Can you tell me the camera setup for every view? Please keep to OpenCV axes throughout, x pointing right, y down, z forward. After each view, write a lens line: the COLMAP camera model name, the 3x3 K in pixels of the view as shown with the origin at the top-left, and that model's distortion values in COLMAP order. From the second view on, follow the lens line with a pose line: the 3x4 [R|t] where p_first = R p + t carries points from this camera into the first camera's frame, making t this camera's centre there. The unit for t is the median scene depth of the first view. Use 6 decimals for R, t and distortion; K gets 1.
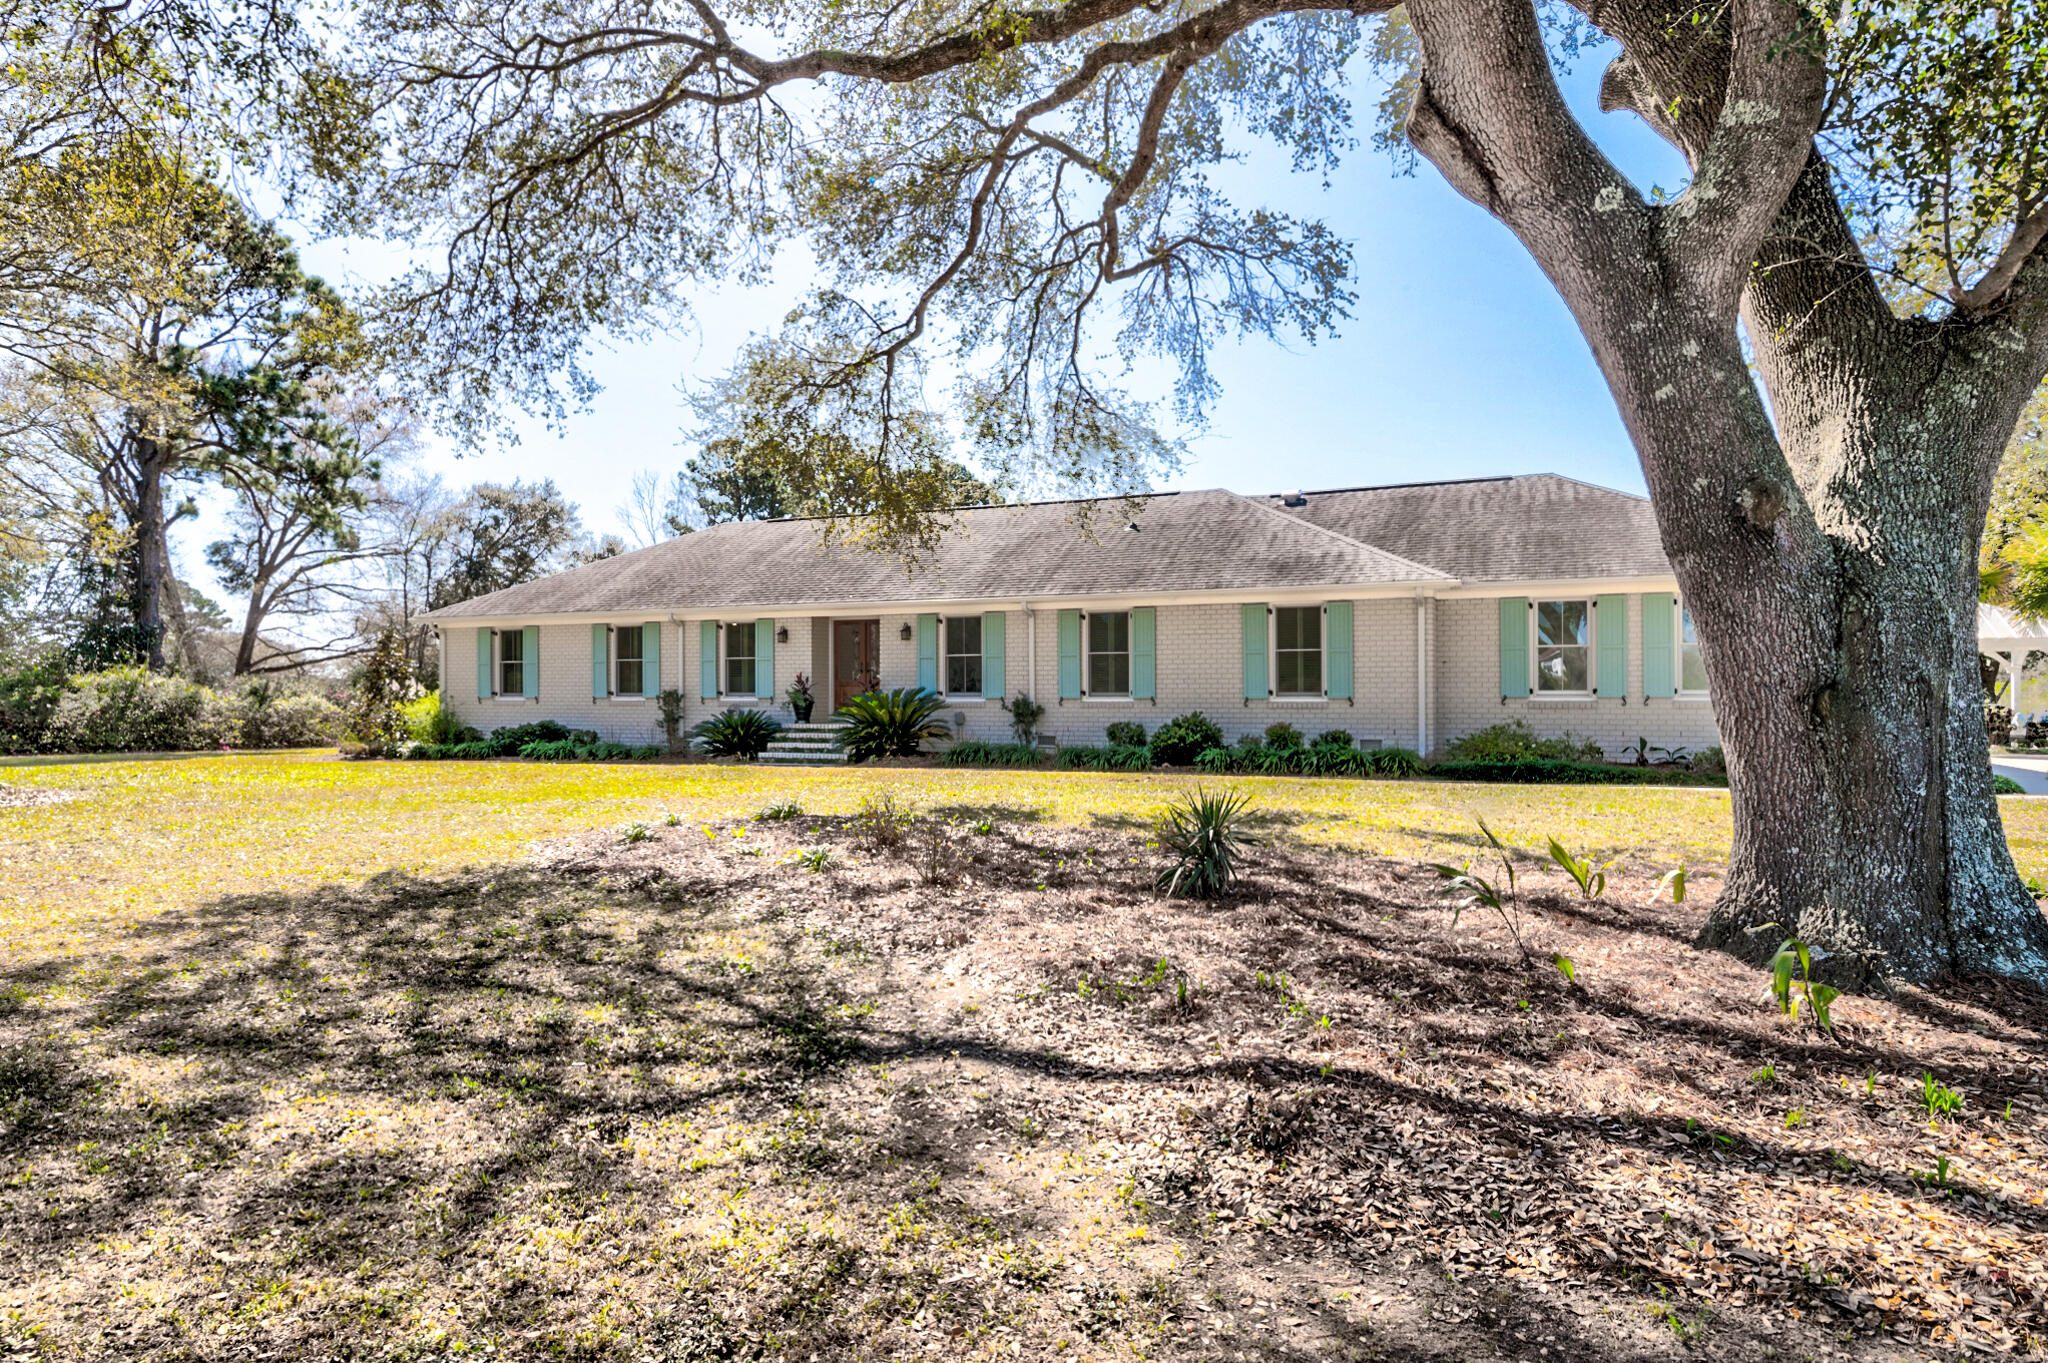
lens RADIAL K [[1298.2, 0, 1024.0], [0, 1298.2, 681.5], [0, 0, 1]] dist [-0.003197, -0.000308]
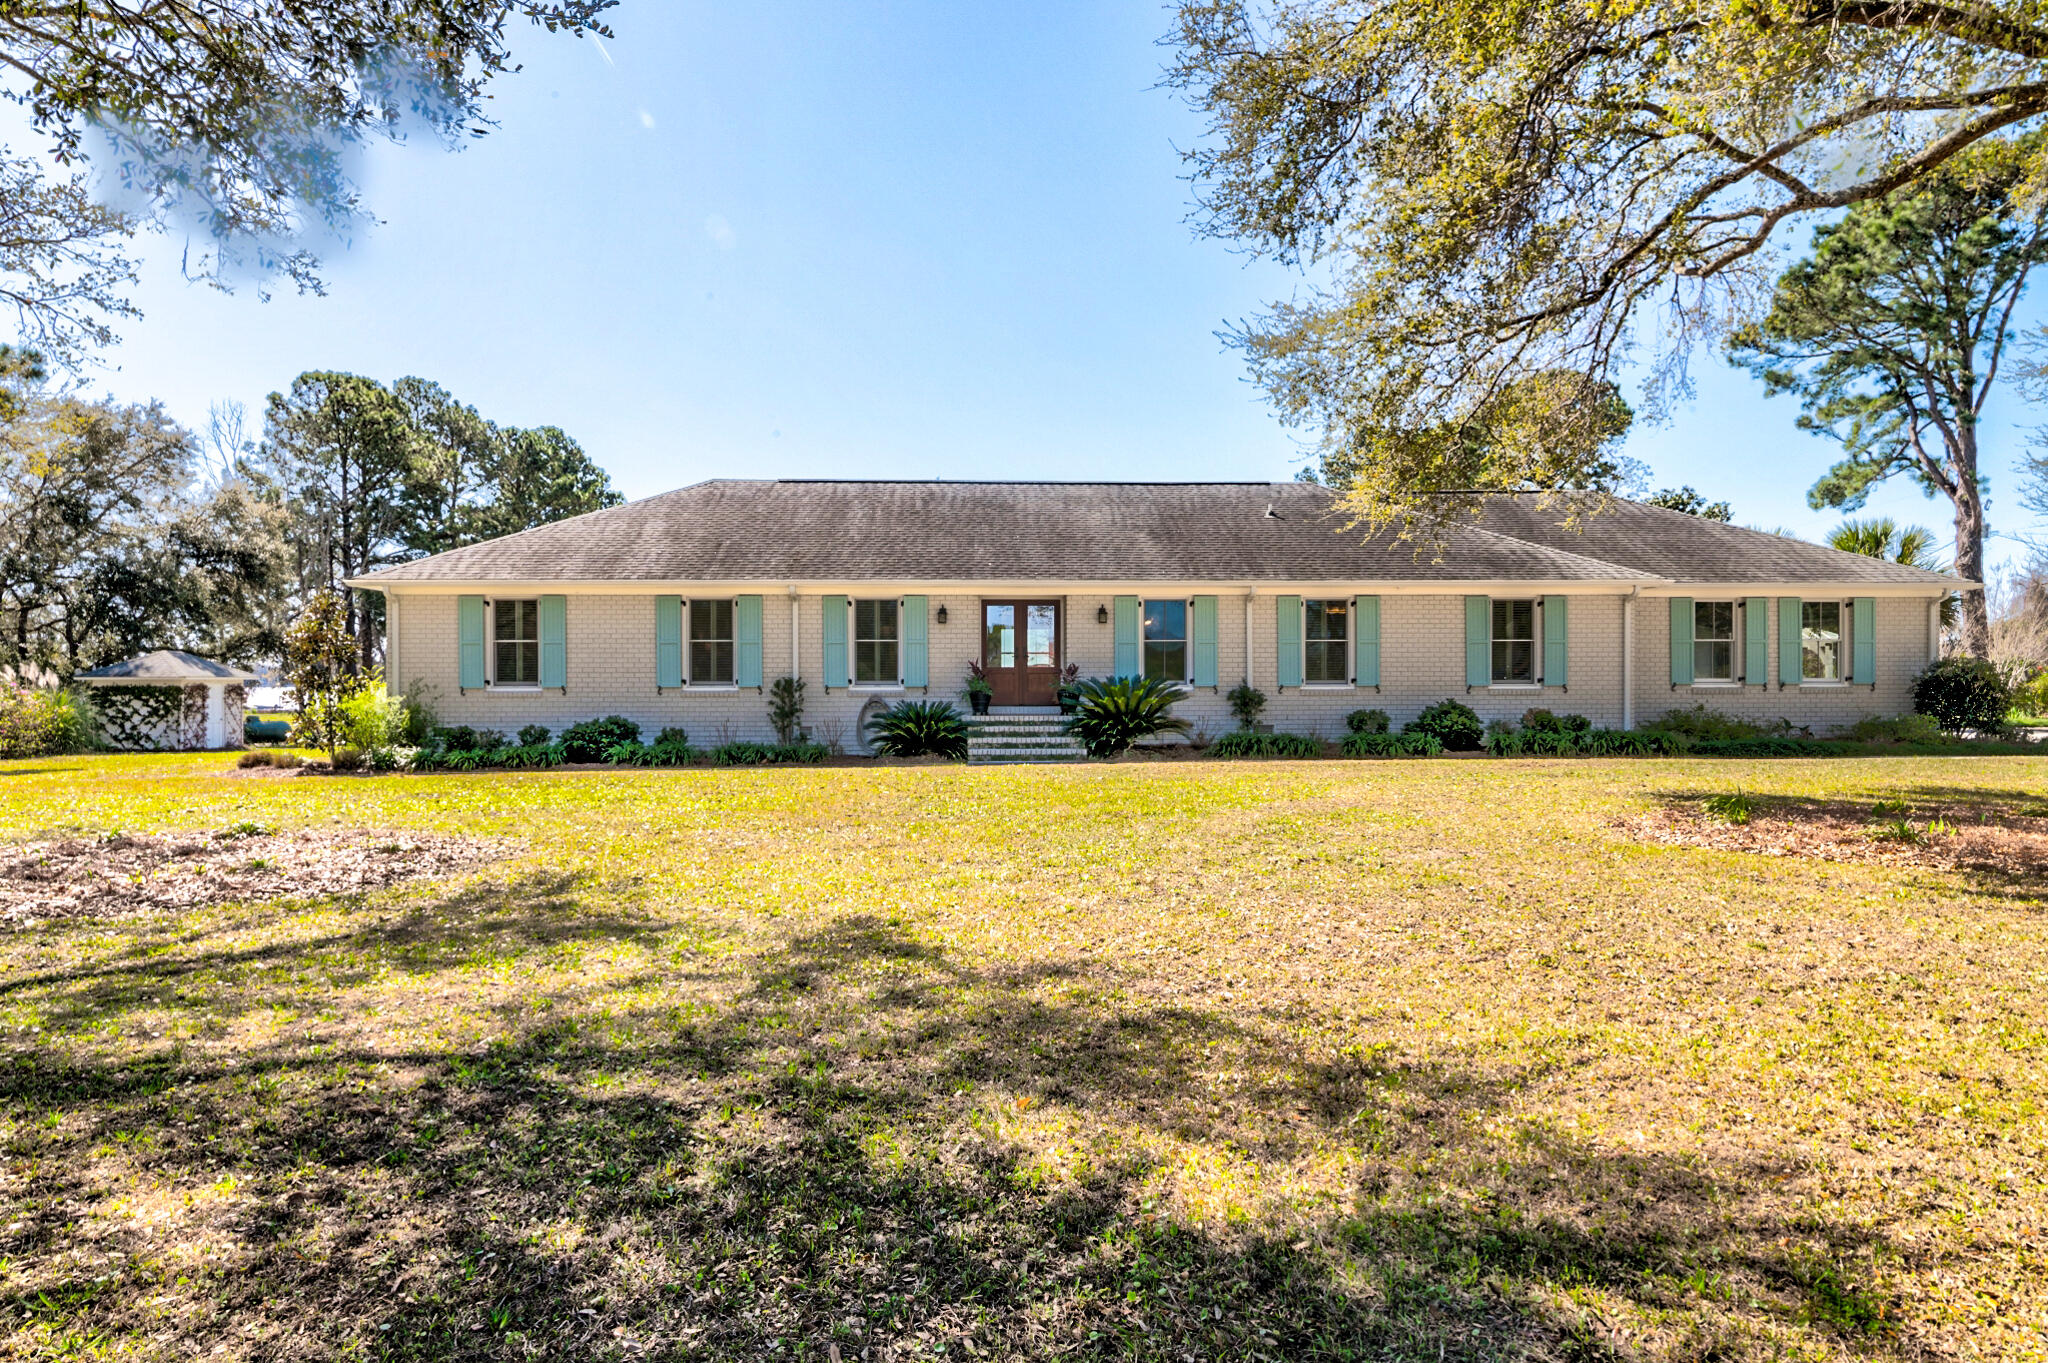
lens RADIAL K [[1267.7, 0, 1024.0], [0, 1267.7, 681.5], [0, 0, 1]] dist [0.003743, 0.000453]
pose [[0.885942, 0.000058, 0.463796, -0.515772], [-0.003512, 0.999972, 0.006584, 0.003104], [-0.463782, -0.007462, 0.885918, 0.210747]]
